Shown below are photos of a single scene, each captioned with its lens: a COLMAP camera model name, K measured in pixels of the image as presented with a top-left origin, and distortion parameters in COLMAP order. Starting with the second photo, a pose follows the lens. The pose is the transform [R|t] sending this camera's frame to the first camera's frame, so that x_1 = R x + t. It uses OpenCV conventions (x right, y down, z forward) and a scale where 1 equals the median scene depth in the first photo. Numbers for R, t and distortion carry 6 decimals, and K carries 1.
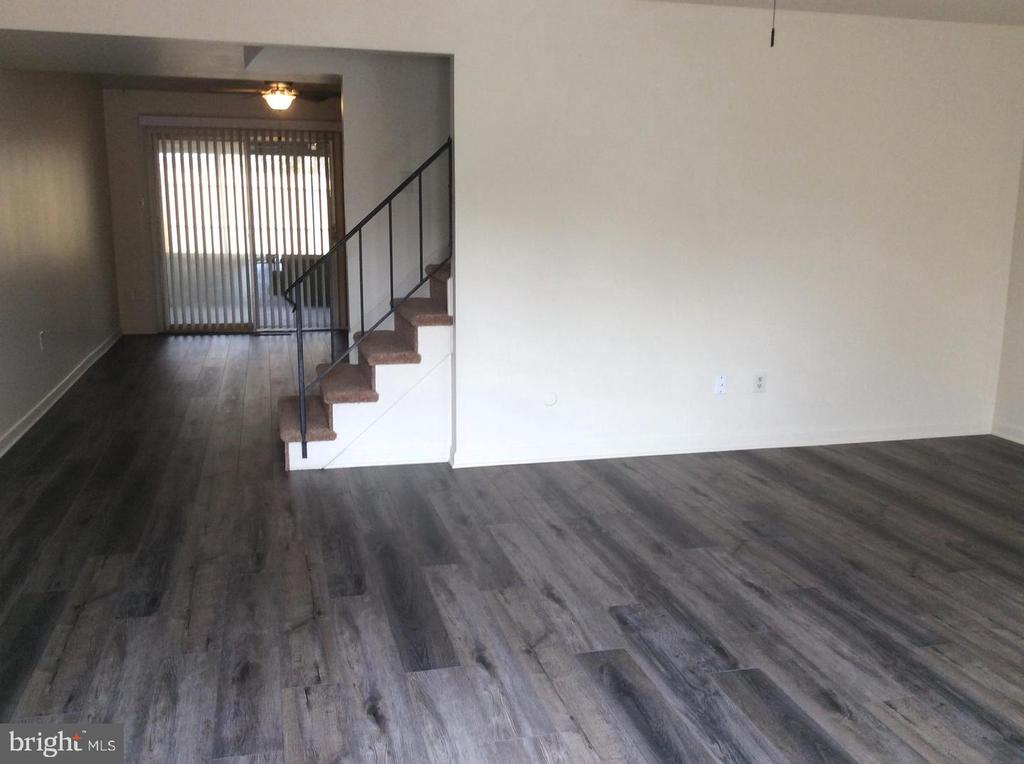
lens RADIAL K [[933.0, 0, 514.3], [0, 933.0, 399.8], [0, 0, 1]] dist [0.121052, -0.225989]
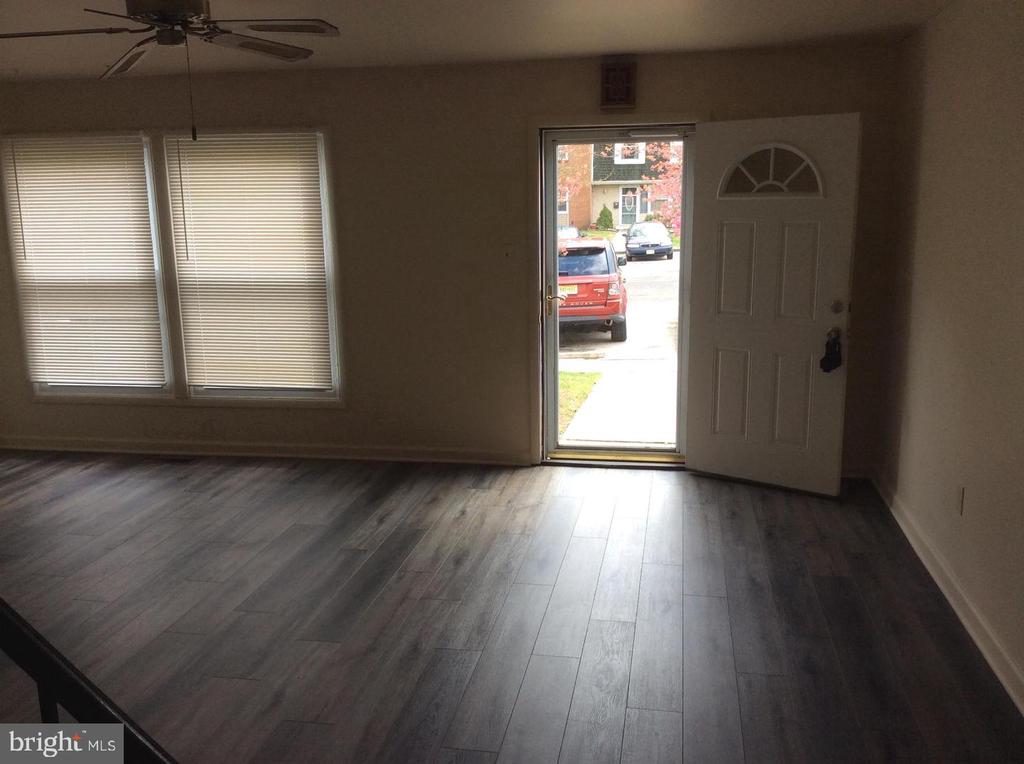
lens RADIAL K [[933.0, 0, 514.3], [0, 933.0, 399.8], [0, 0, 1]] dist [0.121052, -0.225989]
pose [[-0.907449, -0.084405, 0.411597, -0.592263], [0.092302, 0.915637, 0.391266, -0.448093], [-0.409898, 0.393045, -0.823103, 1.760757]]
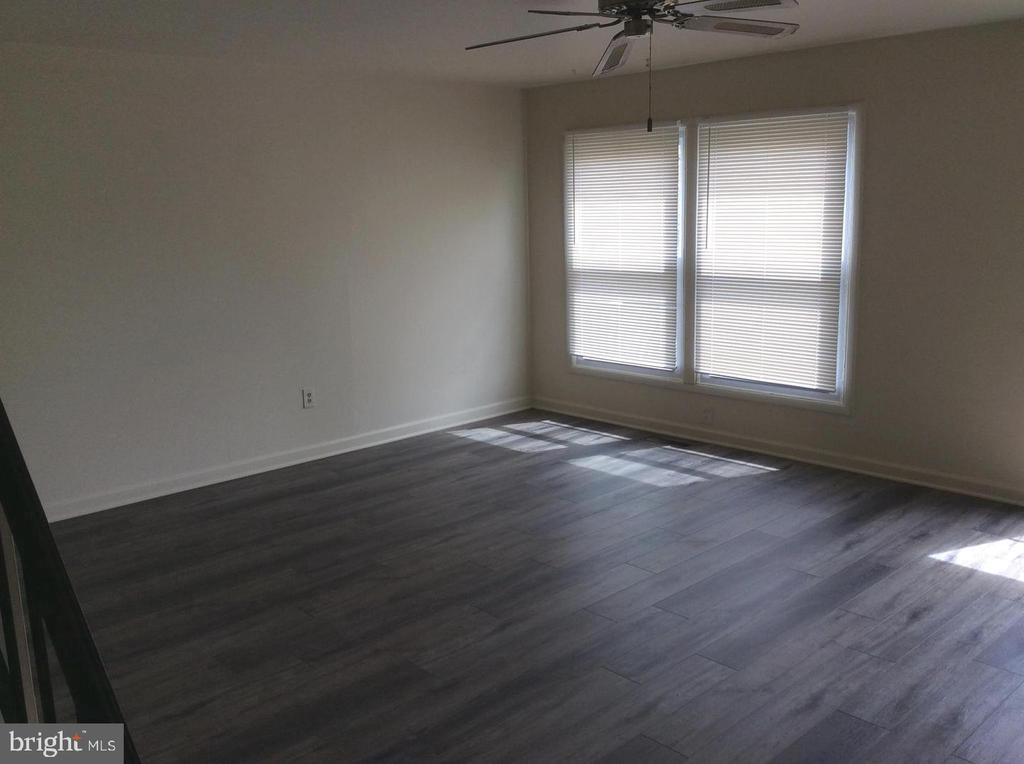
lens RADIAL K [[933.0, 0, 514.3], [0, 933.0, 399.8], [0, 0, 1]] dist [0.121052, -0.225989]
pose [[-0.492635, -0.184716, 0.850406, -0.679030], [0.198404, 0.927637, 0.316425, -0.415437], [-0.847318, 0.324606, -0.420338, 1.573841]]
